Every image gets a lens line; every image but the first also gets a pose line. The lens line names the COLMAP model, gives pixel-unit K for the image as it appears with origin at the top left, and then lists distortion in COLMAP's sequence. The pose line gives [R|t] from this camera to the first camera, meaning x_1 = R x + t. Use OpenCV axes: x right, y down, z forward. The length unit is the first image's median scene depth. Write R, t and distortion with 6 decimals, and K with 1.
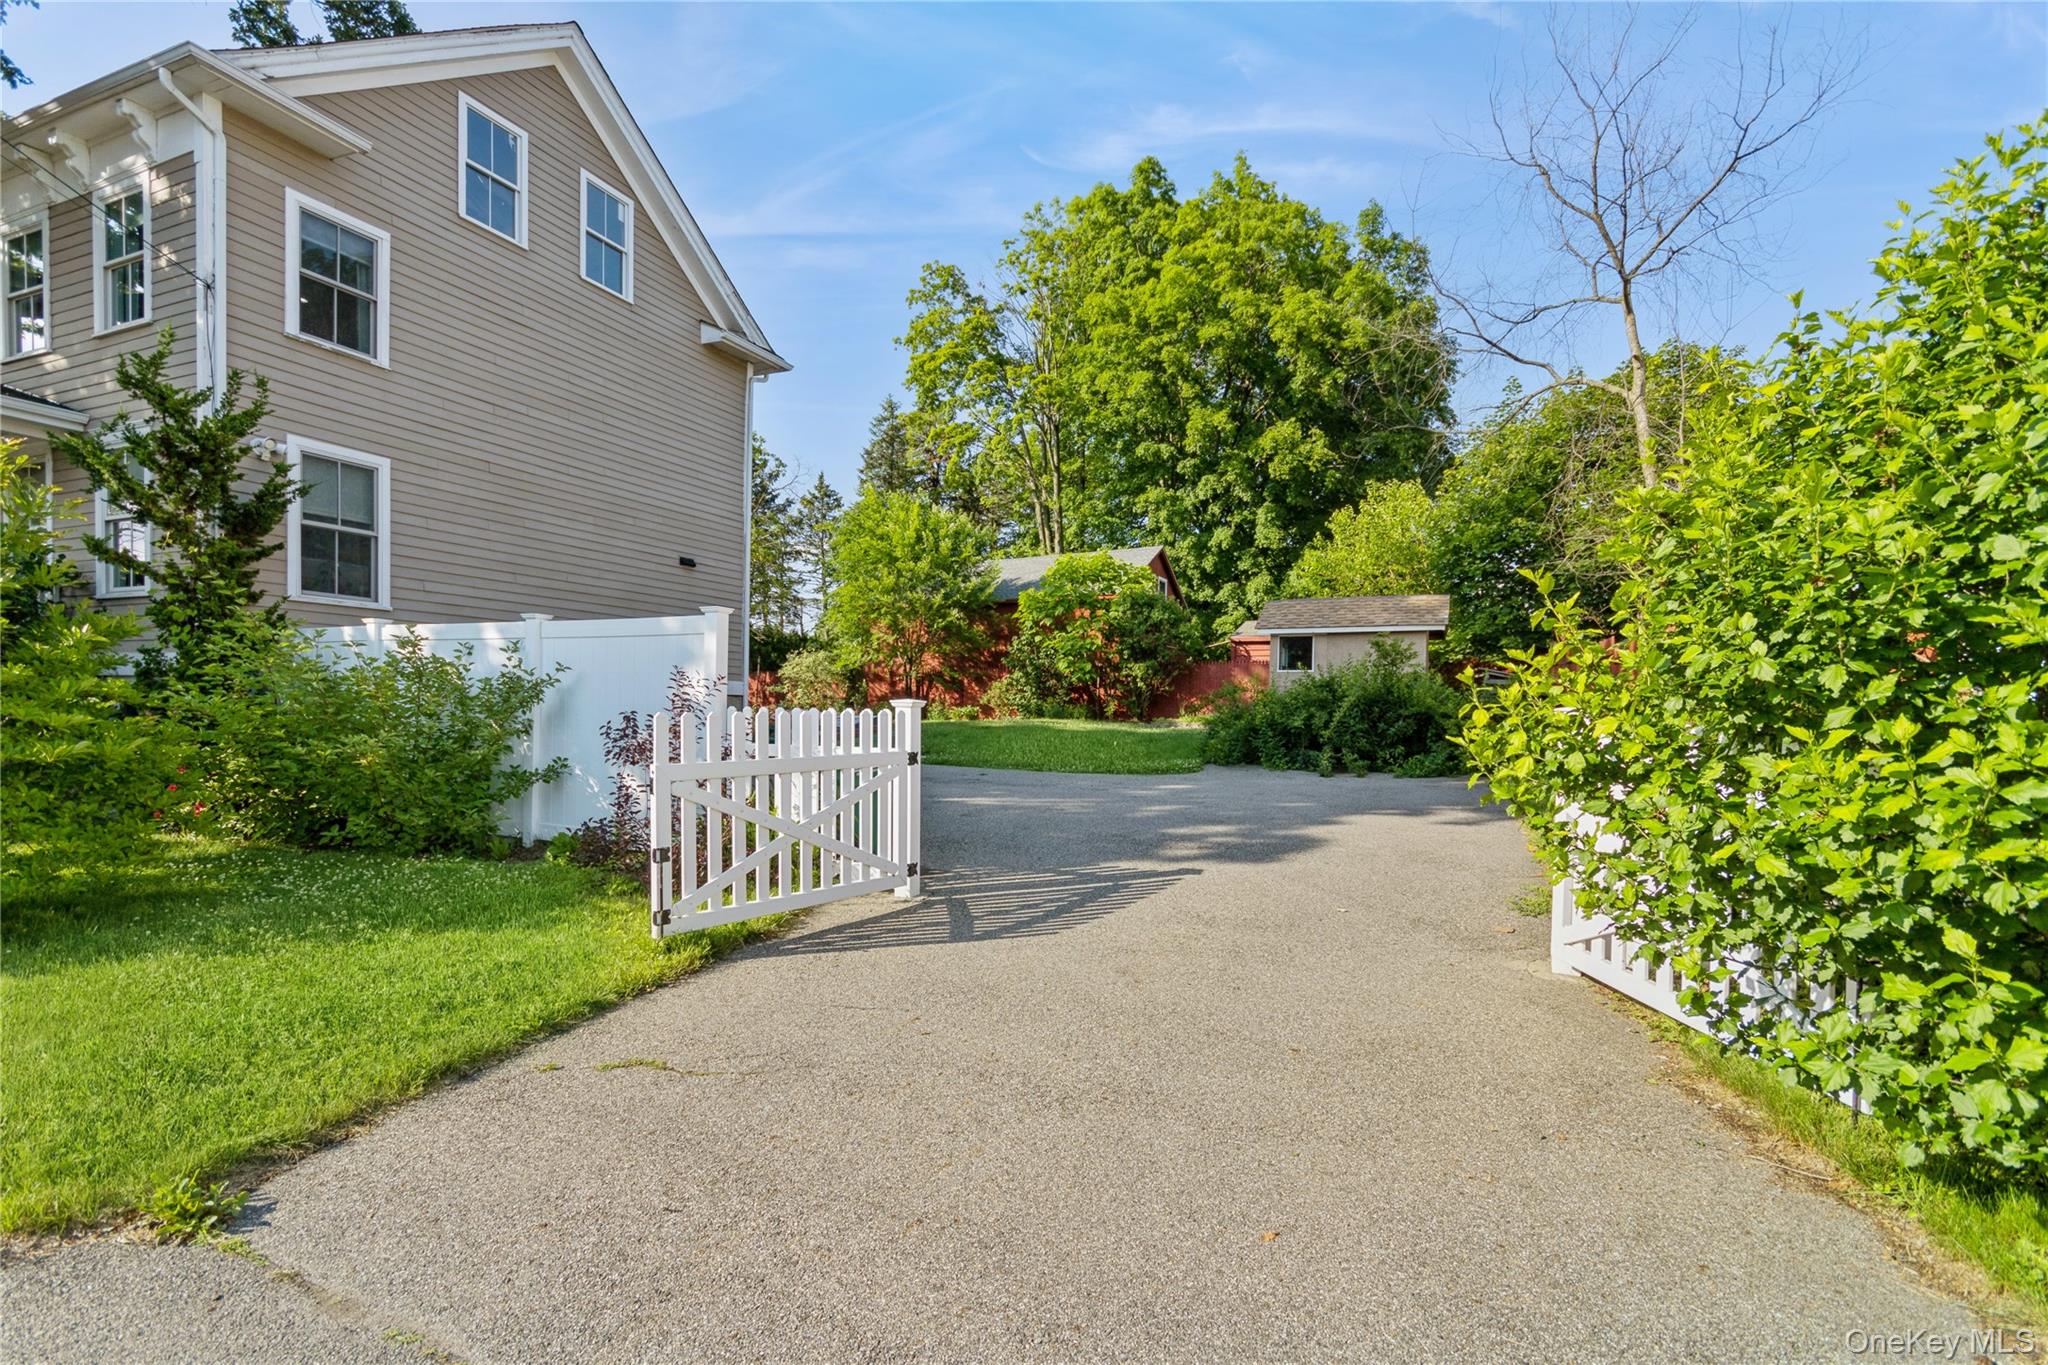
lens RADIAL K [[960.9, 0, 1024.4], [0, 960.9, 718.7], [0, 0, 1]] dist [0.010957, -0.000441]
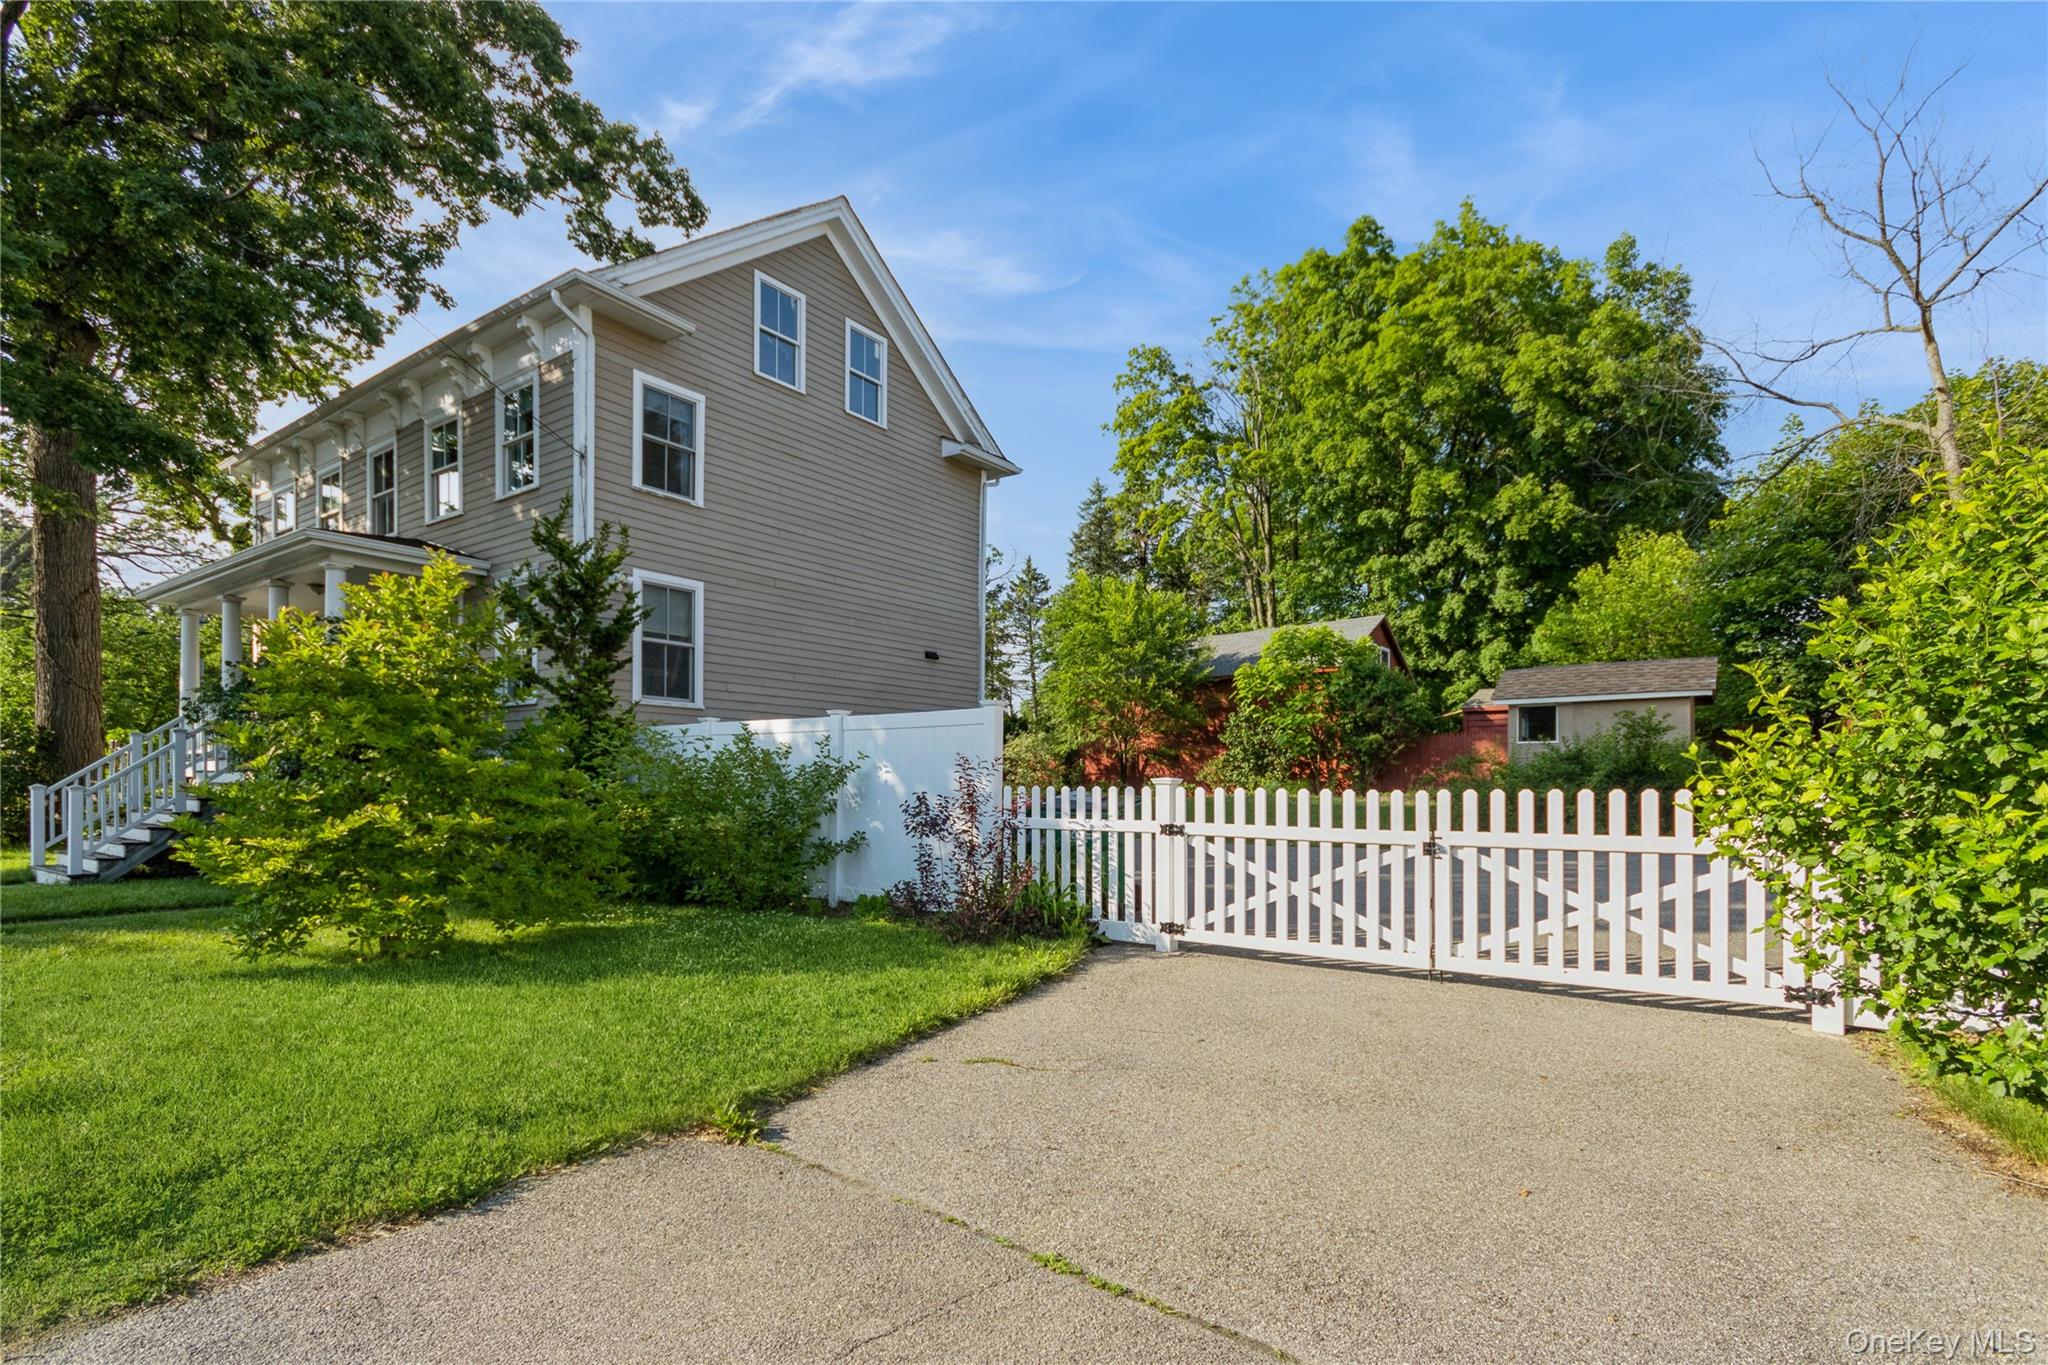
lens RADIAL K [[1015.0, 0, 995.2], [0, 1015.0, 775.1], [0, 0, 1]] dist [0.016700, -0.008844]
pose [[0.976427, -0.014574, -0.215354, -0.032931], [0.009946, 0.999696, -0.022559, 0.000816], [0.215618, 0.019885, 0.976275, -0.123362]]
